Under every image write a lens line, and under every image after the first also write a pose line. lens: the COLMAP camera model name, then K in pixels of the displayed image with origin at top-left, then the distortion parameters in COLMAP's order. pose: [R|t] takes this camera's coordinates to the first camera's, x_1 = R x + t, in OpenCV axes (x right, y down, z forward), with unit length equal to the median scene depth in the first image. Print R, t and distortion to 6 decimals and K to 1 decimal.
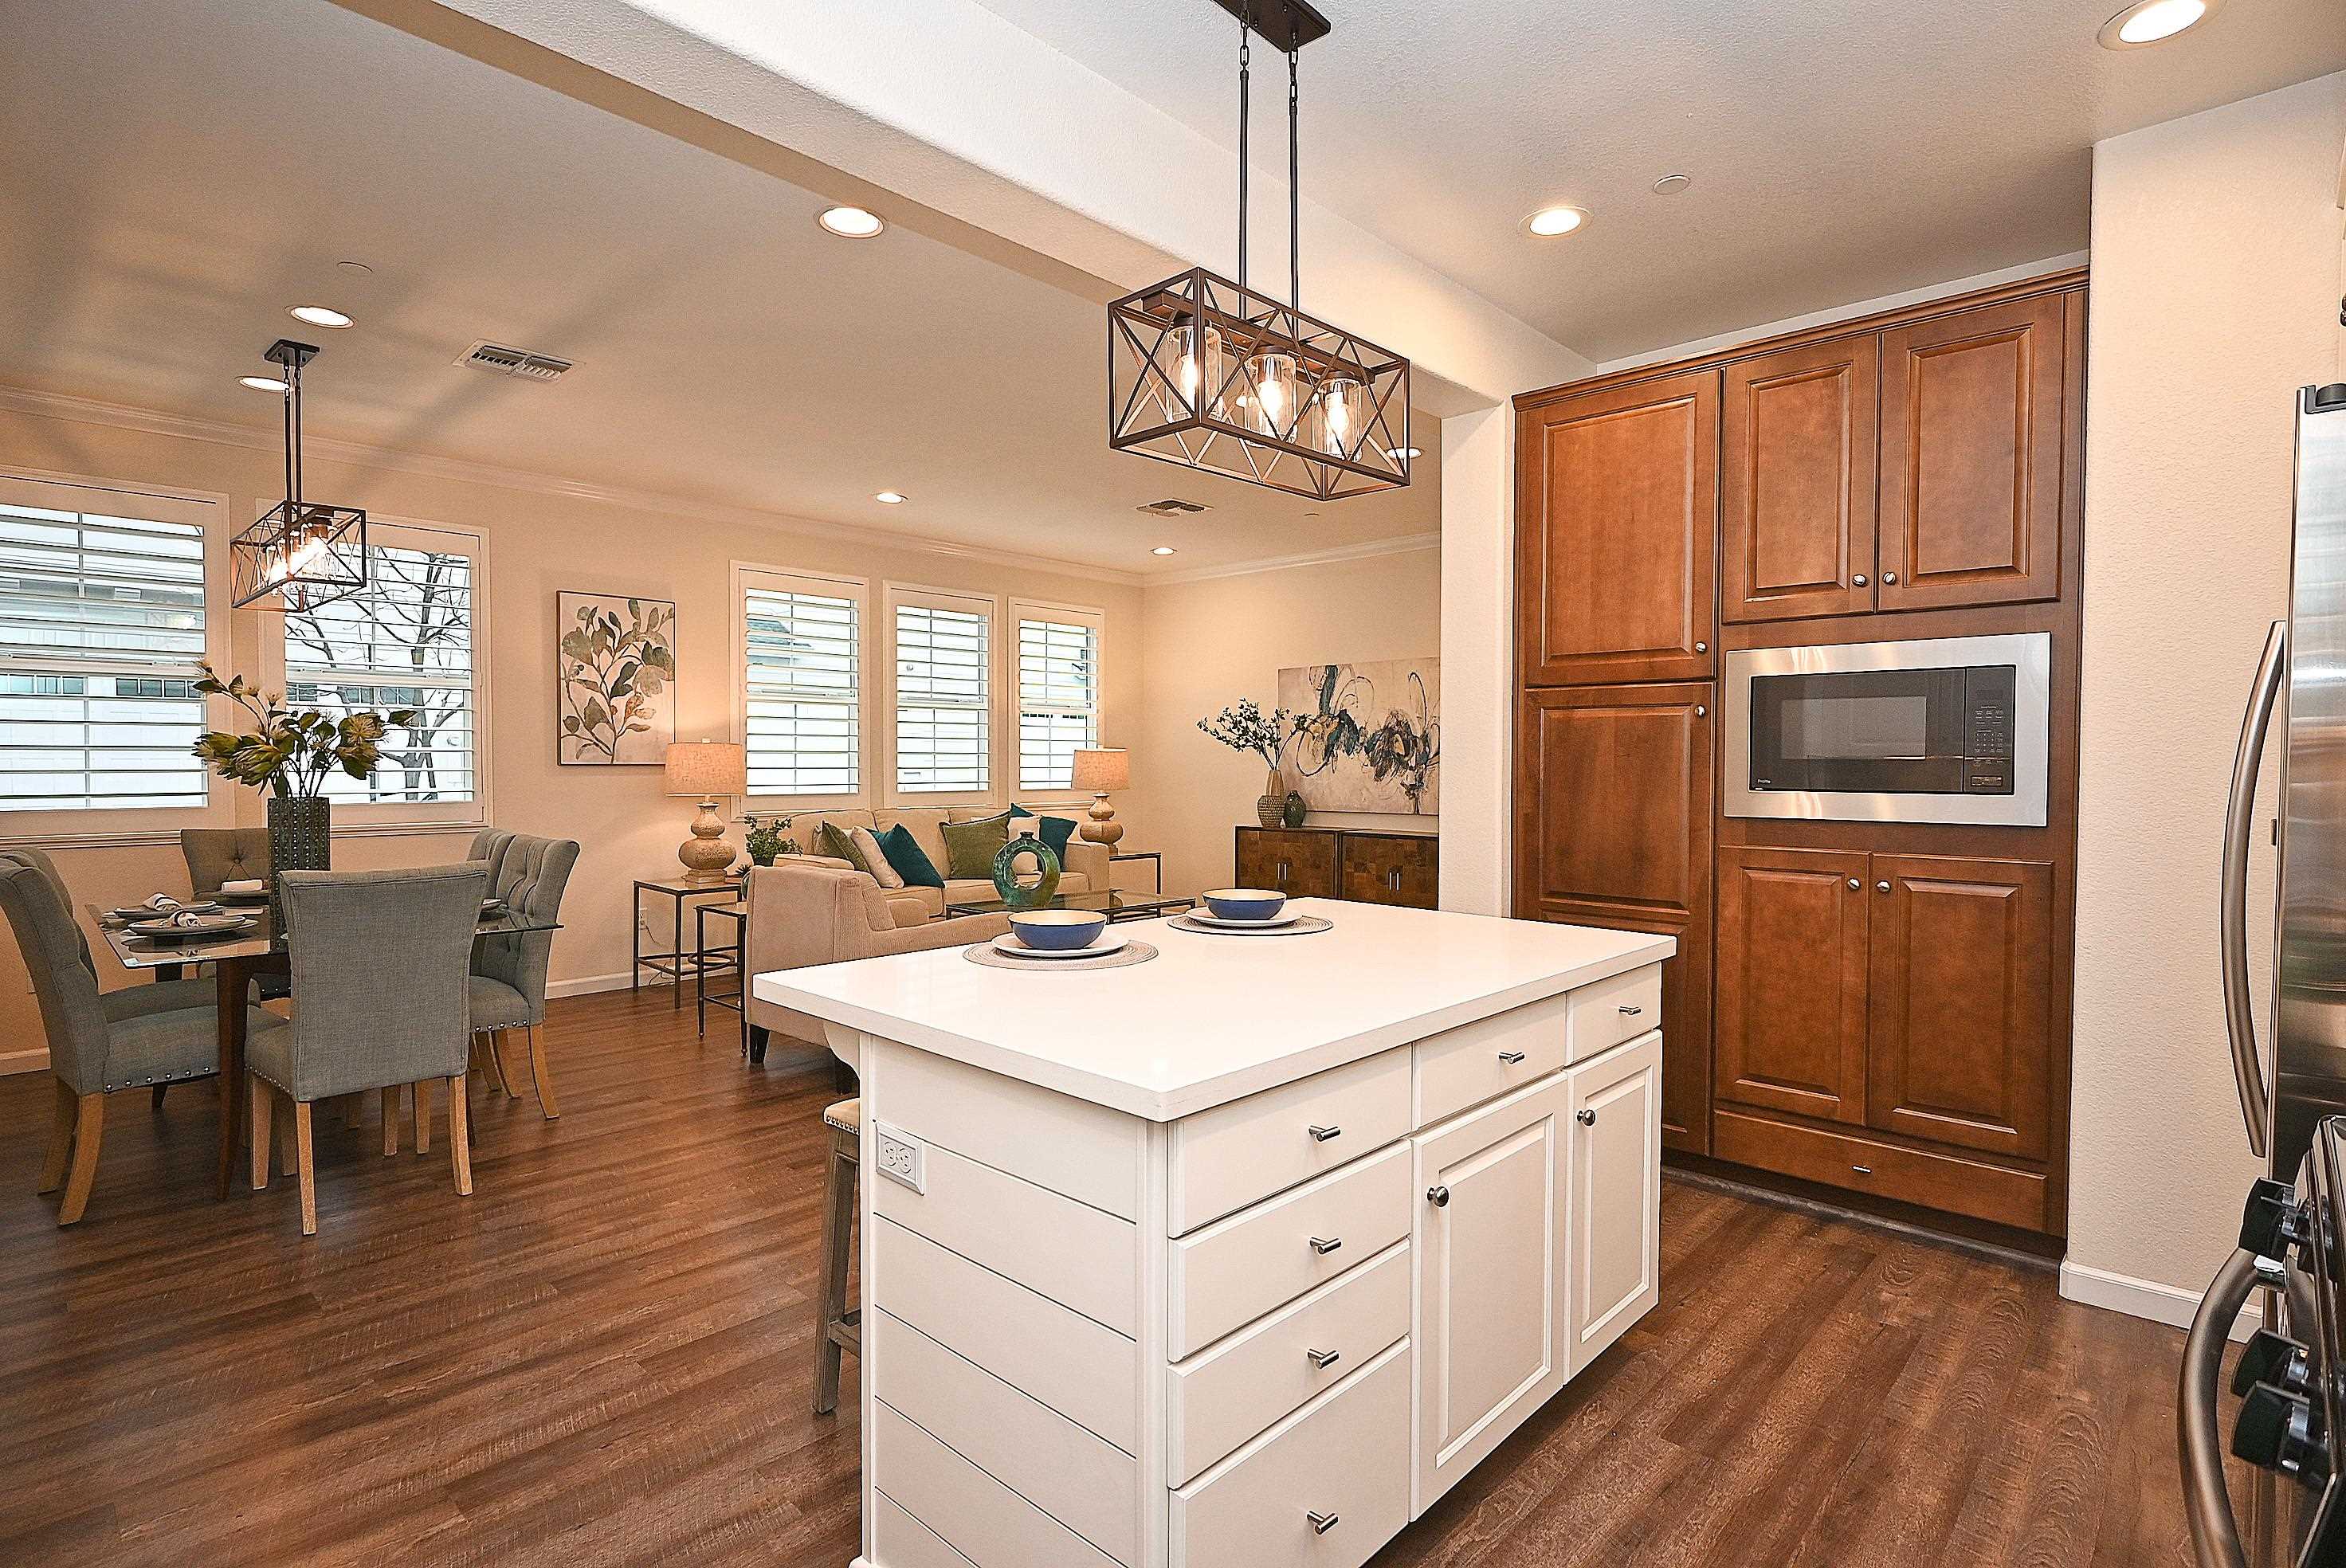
lens RADIAL K [[1156.4, 0, 1171.2], [0, 1156.4, 785.6], [0, 0, 1]] dist [-0.005292, 0.002318]
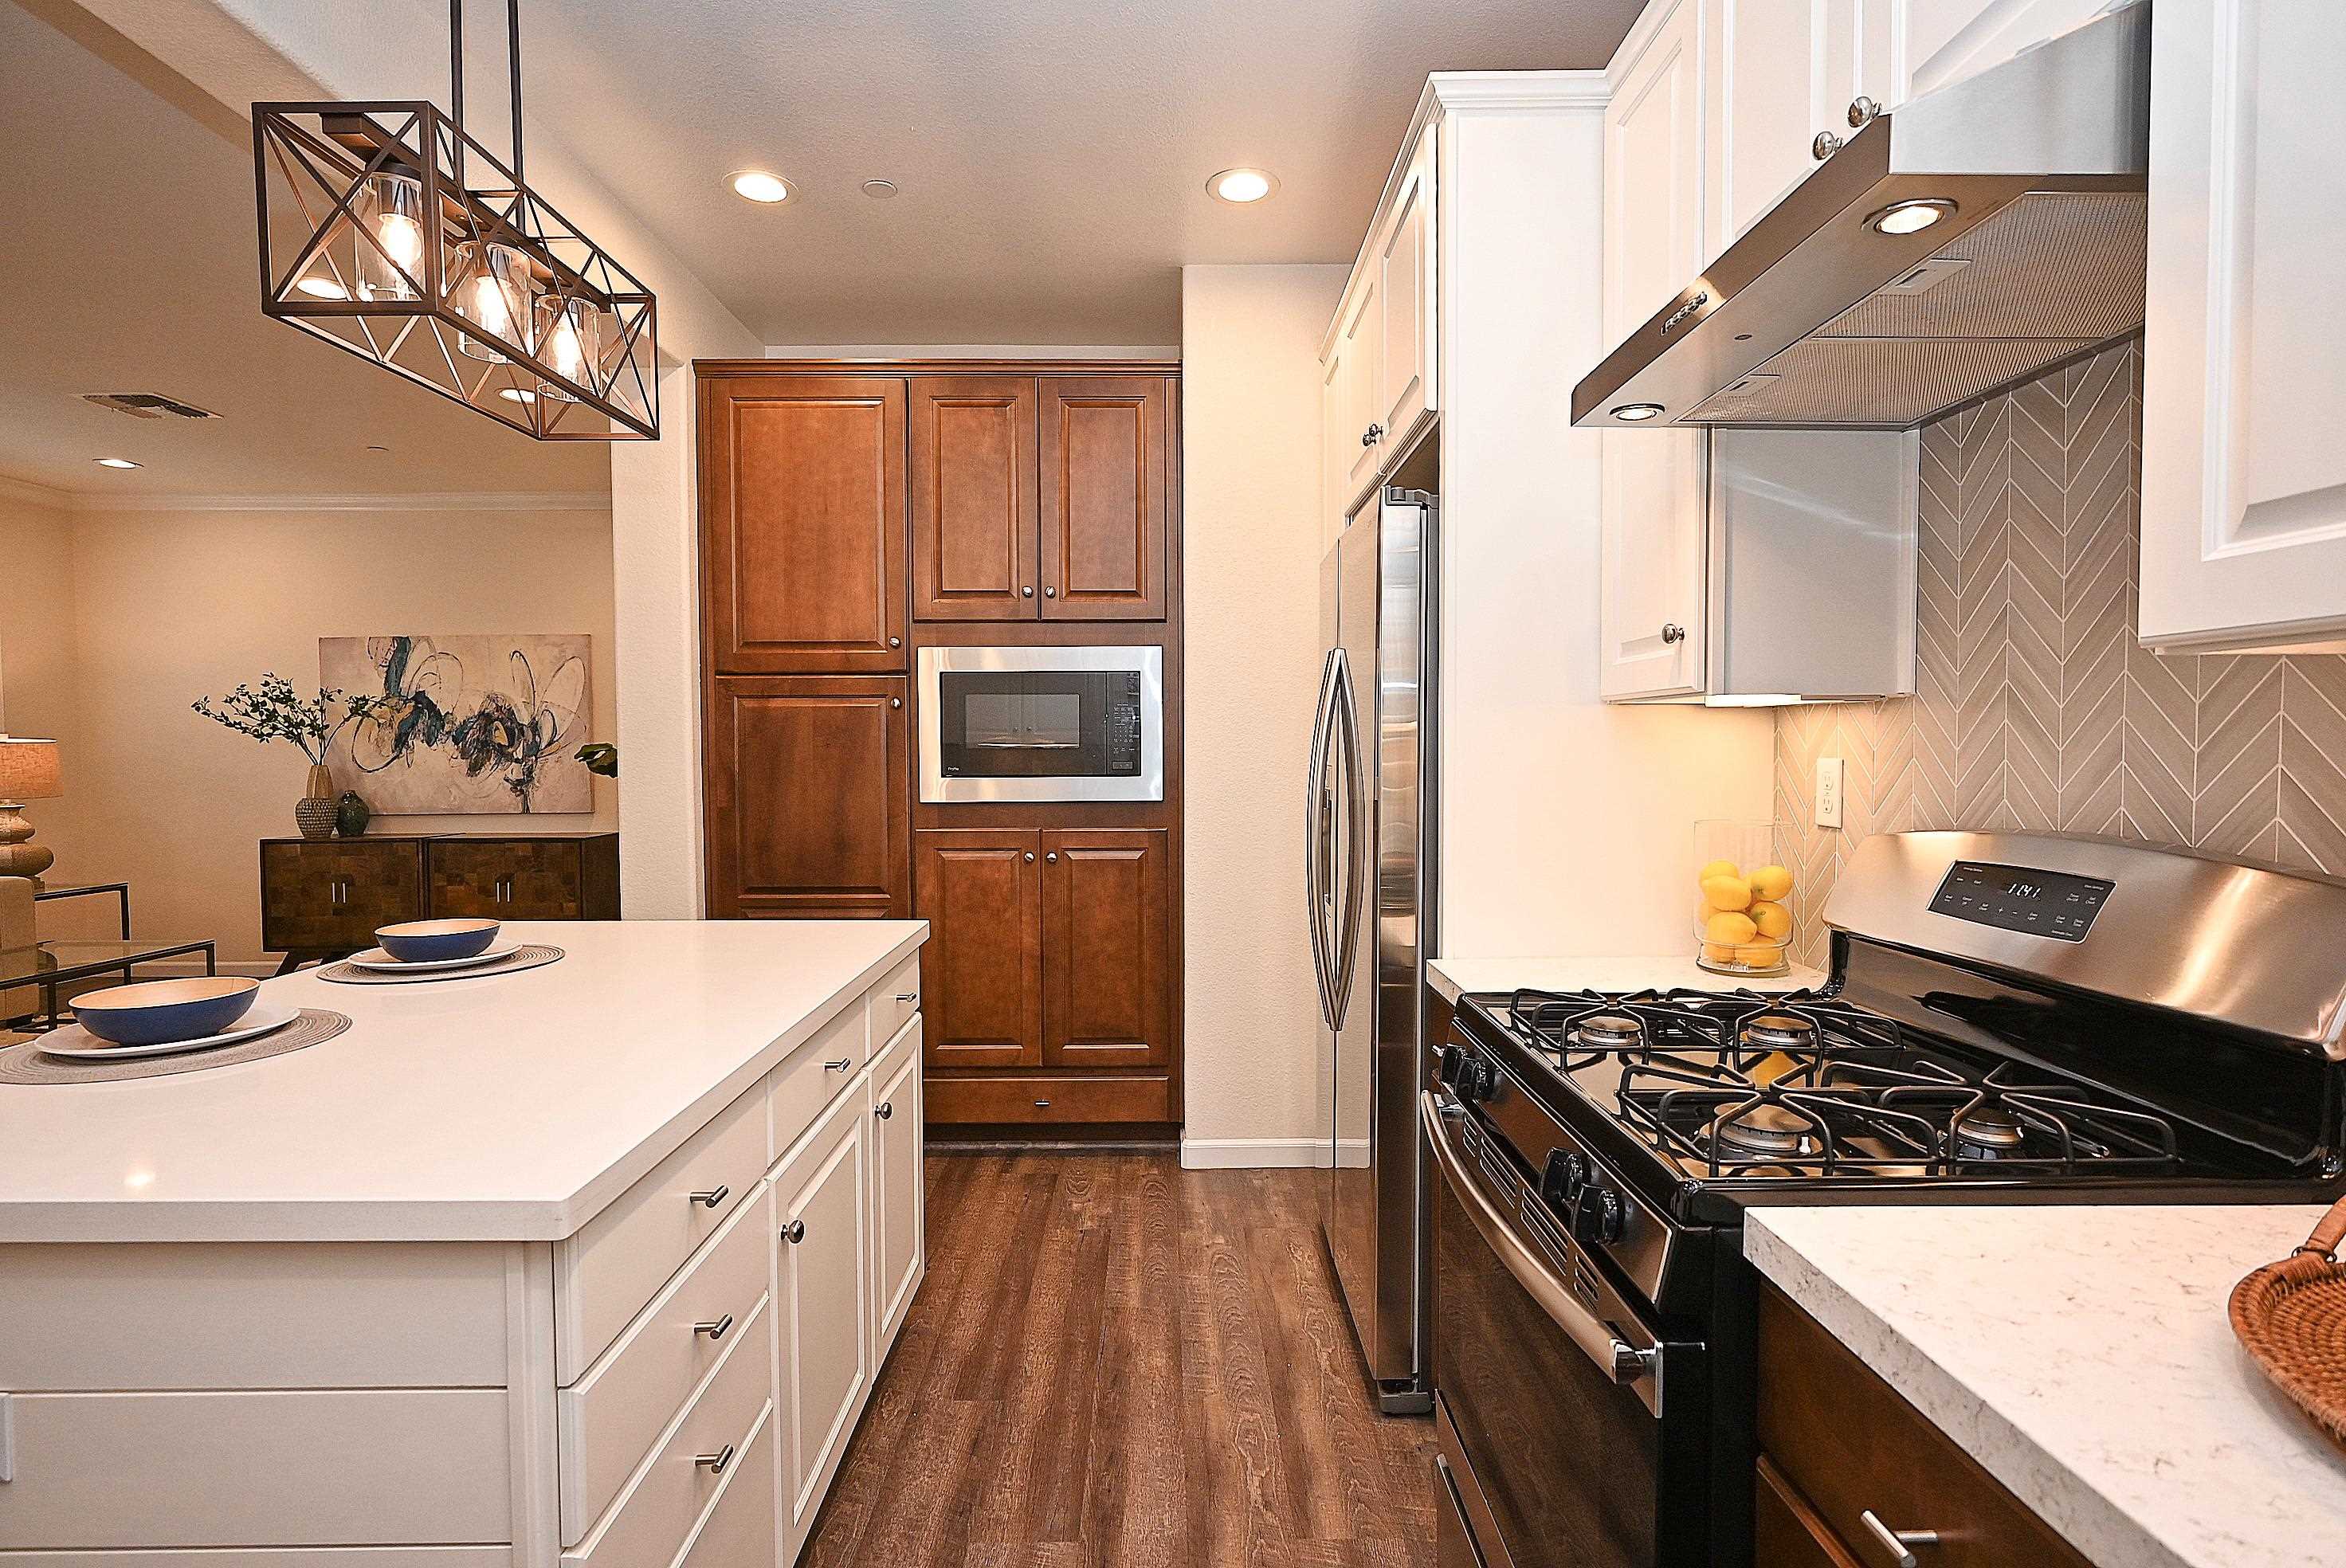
lens RADIAL K [[1156.4, 0, 1171.2], [0, 1156.4, 785.6], [0, 0, 1]] dist [-0.005292, 0.002318]
pose [[0.720172, -0.029511, 0.693168, -0.050014], [0.022505, 0.999563, 0.019174, -0.002226], [-0.693431, 0.001791, 0.720521, 0.038586]]
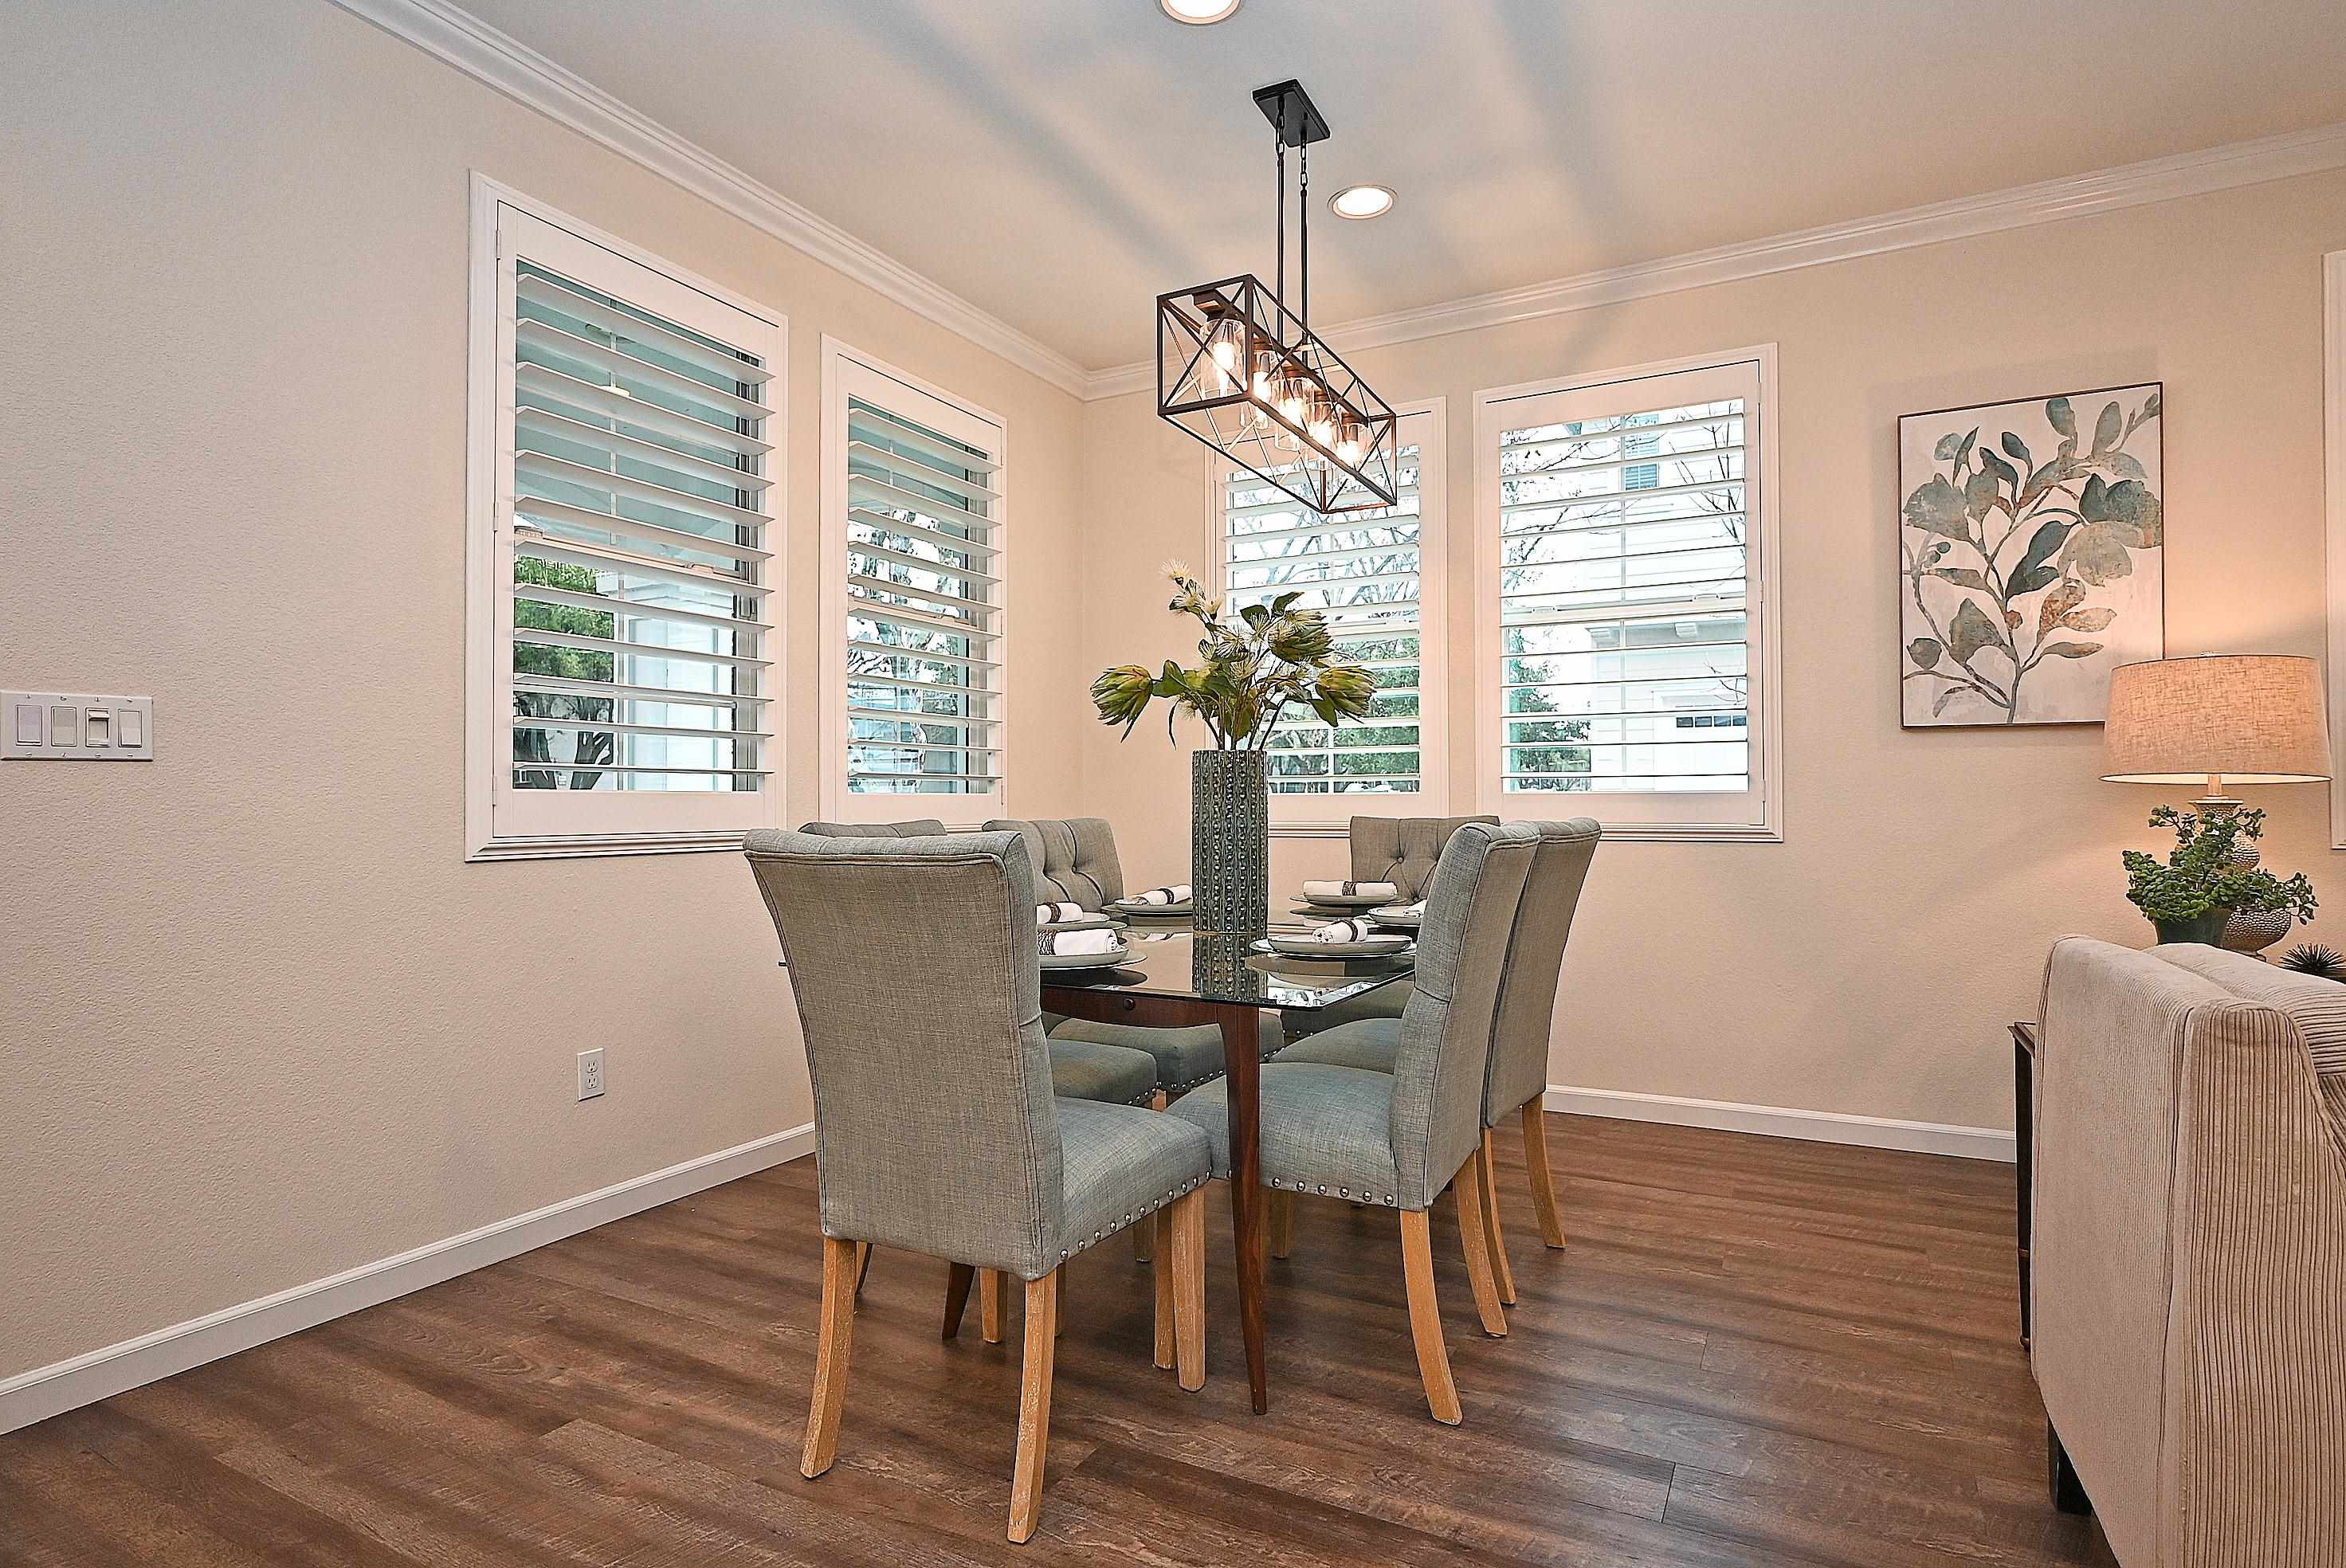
lens RADIAL K [[1227.1, 0, 1173.0], [0, 1227.1, 784.0], [0, 0, 1]] dist [0.002056, 0.000546]
pose [[0.267170, -0.019569, -0.963451, -0.055170], [-0.020984, 0.999439, -0.026119, 0.031009], [0.963421, 0.027195, 0.266610, 0.499656]]
